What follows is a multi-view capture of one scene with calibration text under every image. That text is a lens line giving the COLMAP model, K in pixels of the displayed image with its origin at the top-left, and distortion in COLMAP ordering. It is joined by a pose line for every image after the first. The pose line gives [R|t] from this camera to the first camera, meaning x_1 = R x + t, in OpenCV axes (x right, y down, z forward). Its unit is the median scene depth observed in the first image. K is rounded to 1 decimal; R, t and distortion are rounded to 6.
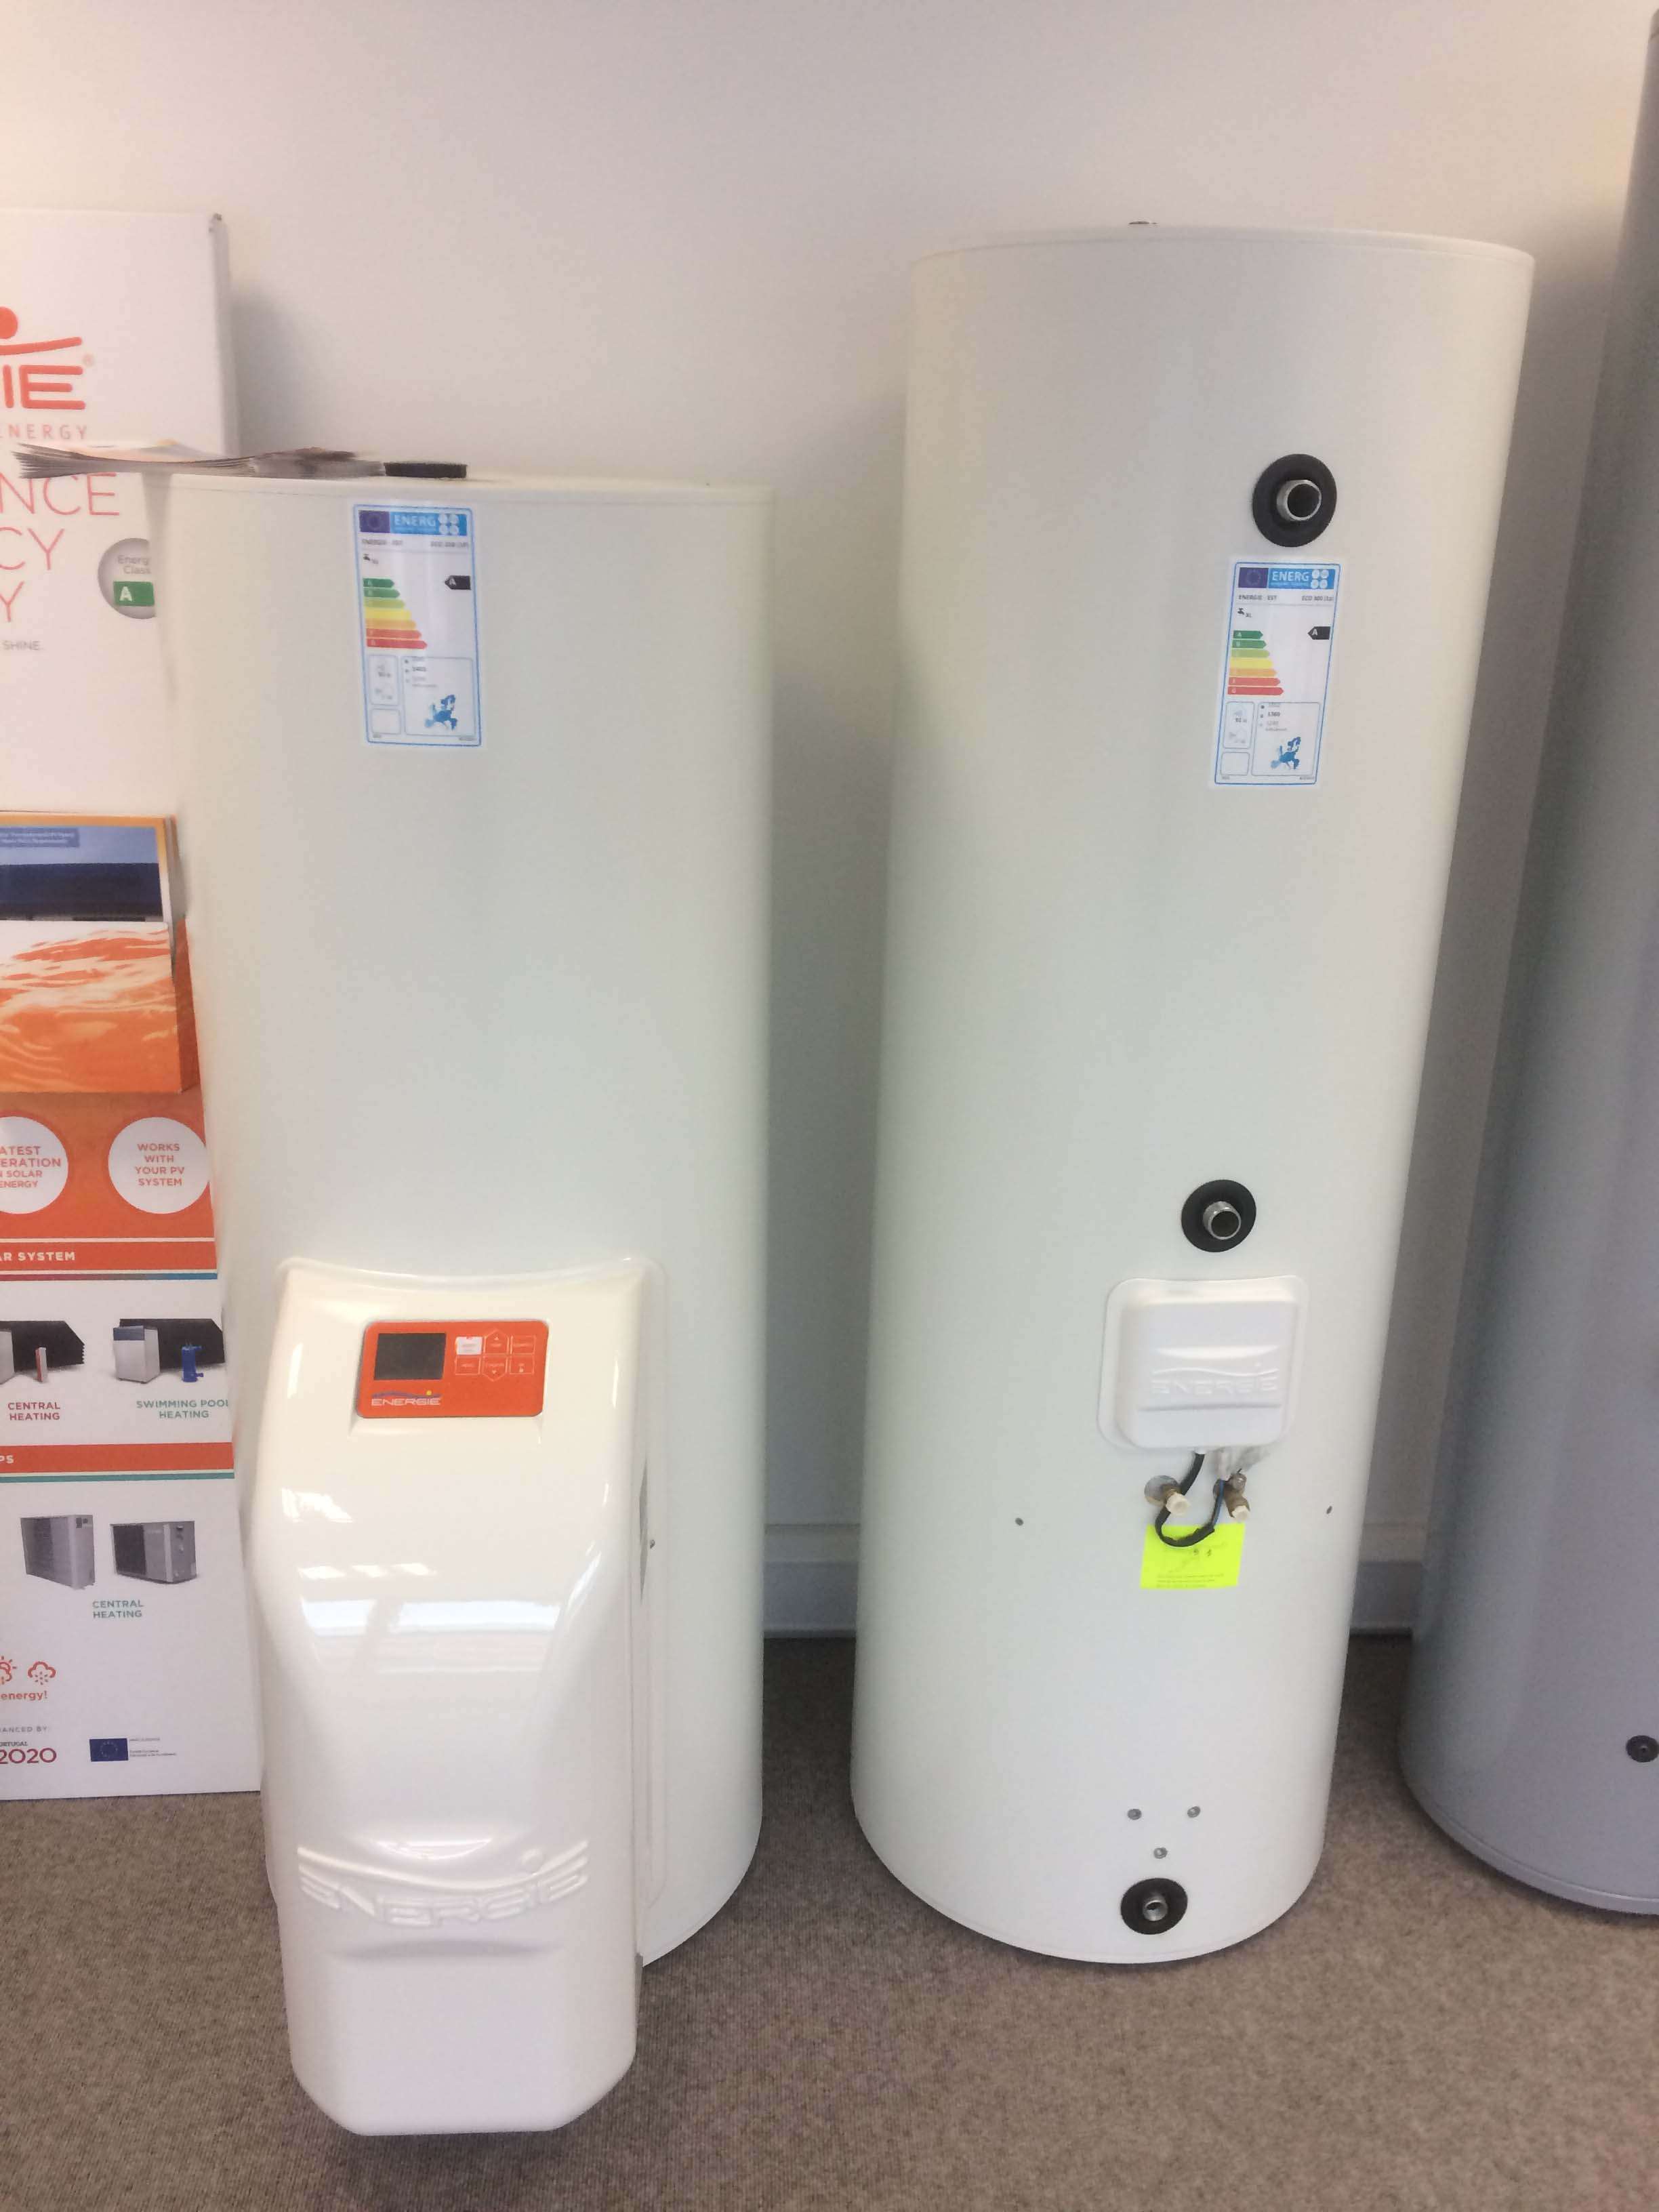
lens RADIAL K [[1892.3, 0, 834.4], [0, 1892.3, 1096.4], [0, 0, 1]] dist [0.075124, -0.106071]
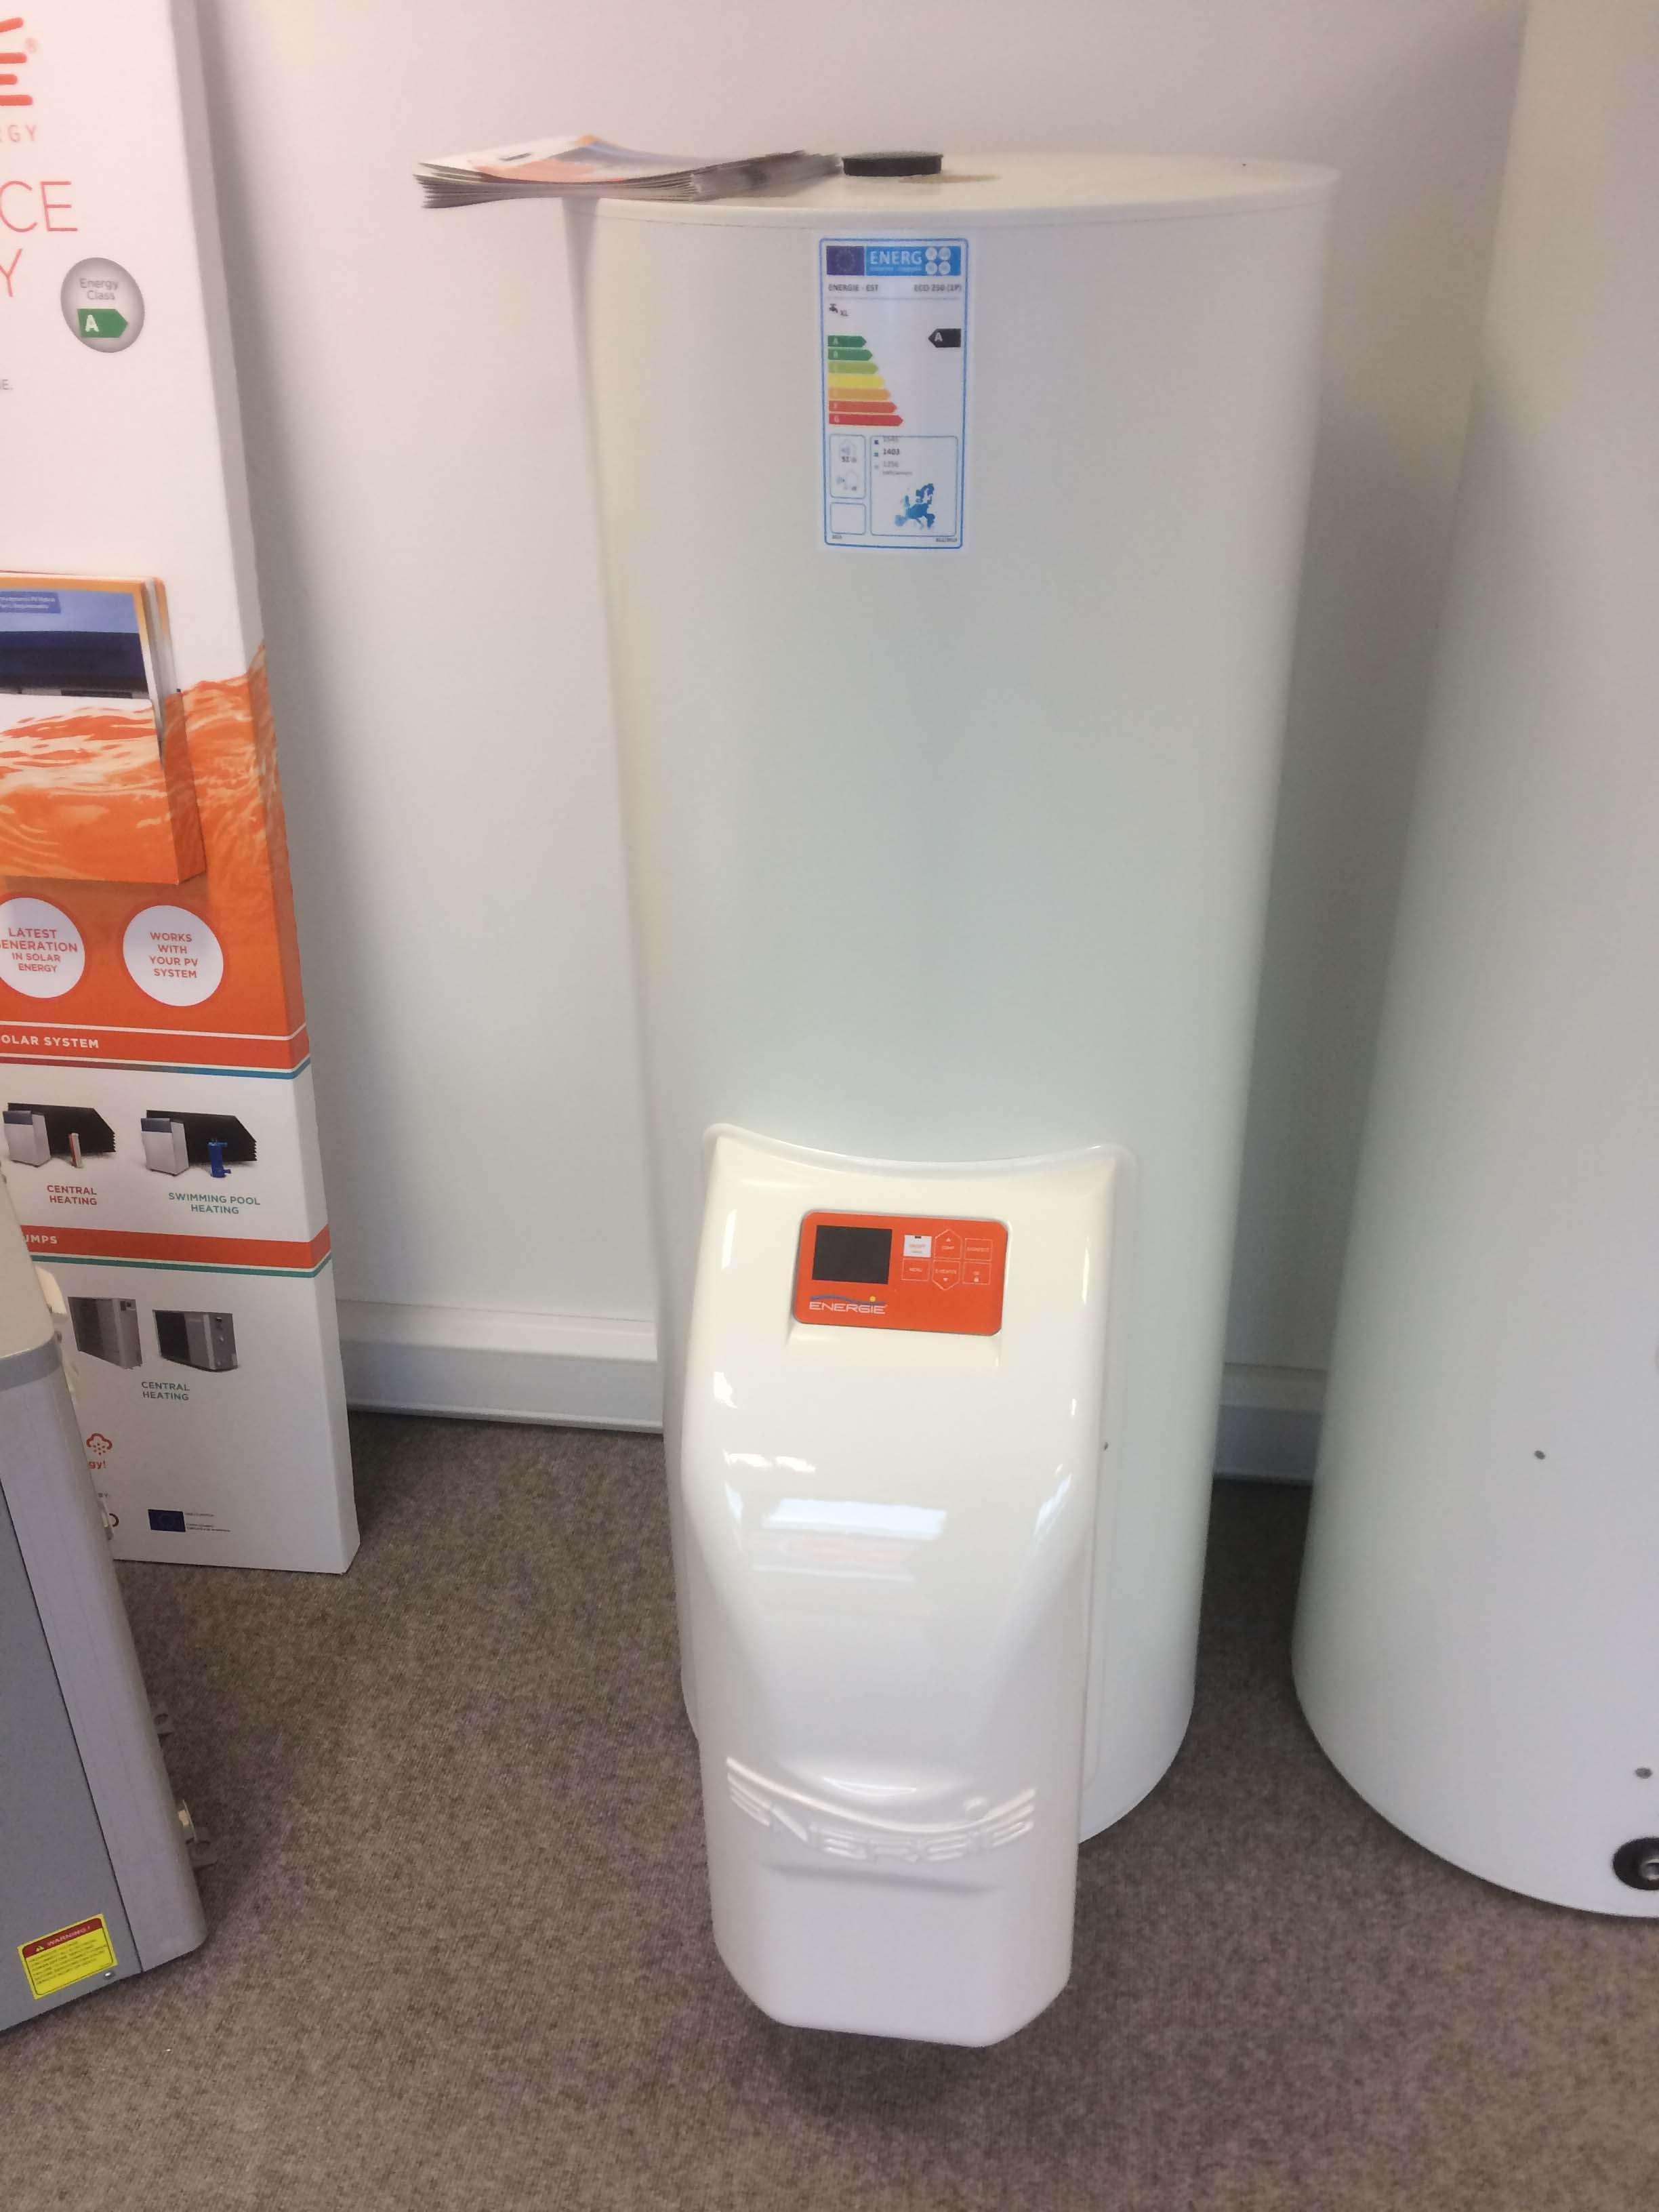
lens RADIAL K [[1892.3, 0, 834.4], [0, 1892.3, 1096.4], [0, 0, 1]] dist [0.075124, -0.106071]
pose [[0.980839, 0.055557, -0.186732, -0.062094], [-0.021636, 0.983611, 0.179002, -0.081259], [0.193617, -0.171532, 0.965965, 0.141025]]
